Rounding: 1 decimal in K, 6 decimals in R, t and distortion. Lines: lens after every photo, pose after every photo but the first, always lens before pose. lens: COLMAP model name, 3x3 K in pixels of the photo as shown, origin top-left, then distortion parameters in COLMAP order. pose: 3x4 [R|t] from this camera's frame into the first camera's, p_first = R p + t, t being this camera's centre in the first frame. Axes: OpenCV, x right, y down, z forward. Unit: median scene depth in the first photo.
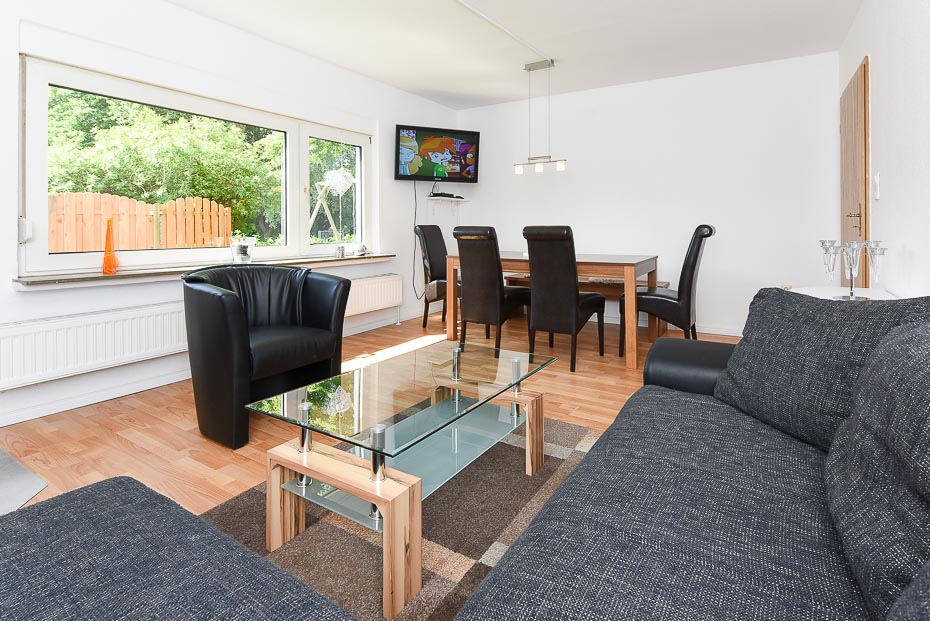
lens RADIAL K [[462.2, 0, 468.3], [0, 462.2, 236.3], [0, 0, 1]] dist [0.000719, 0.000246]
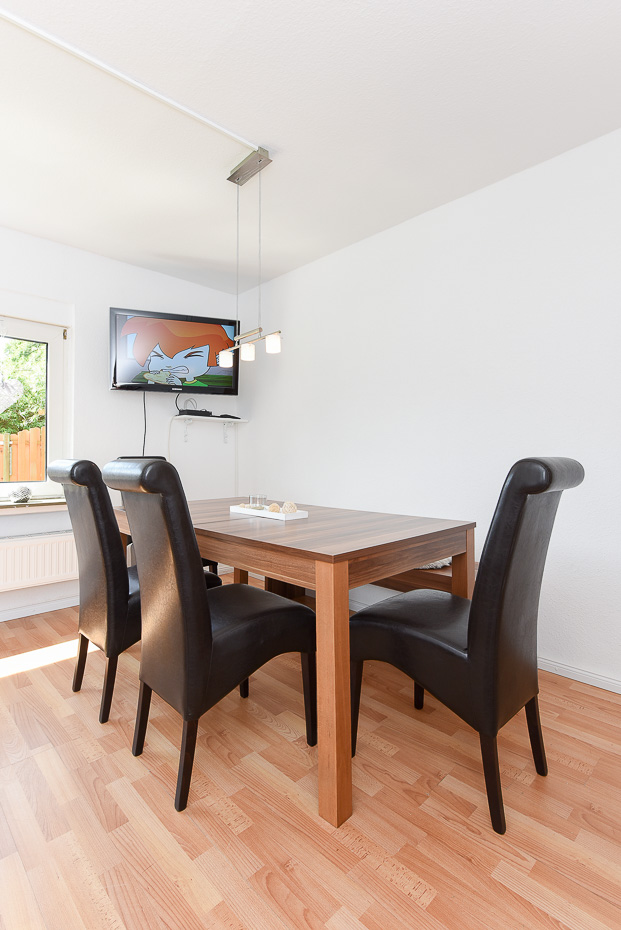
lens RADIAL K [[452.8, 0, 310.5], [0, 452.8, 465.0], [0, 0, 1]] dist [-0.021841, -0.000193]
pose [[0.975998, 0.003249, -0.217757, 0.270684], [-0.003253, 0.999995, 0.000338, -0.013059], [0.217757, 0.000378, 0.976003, 0.398944]]
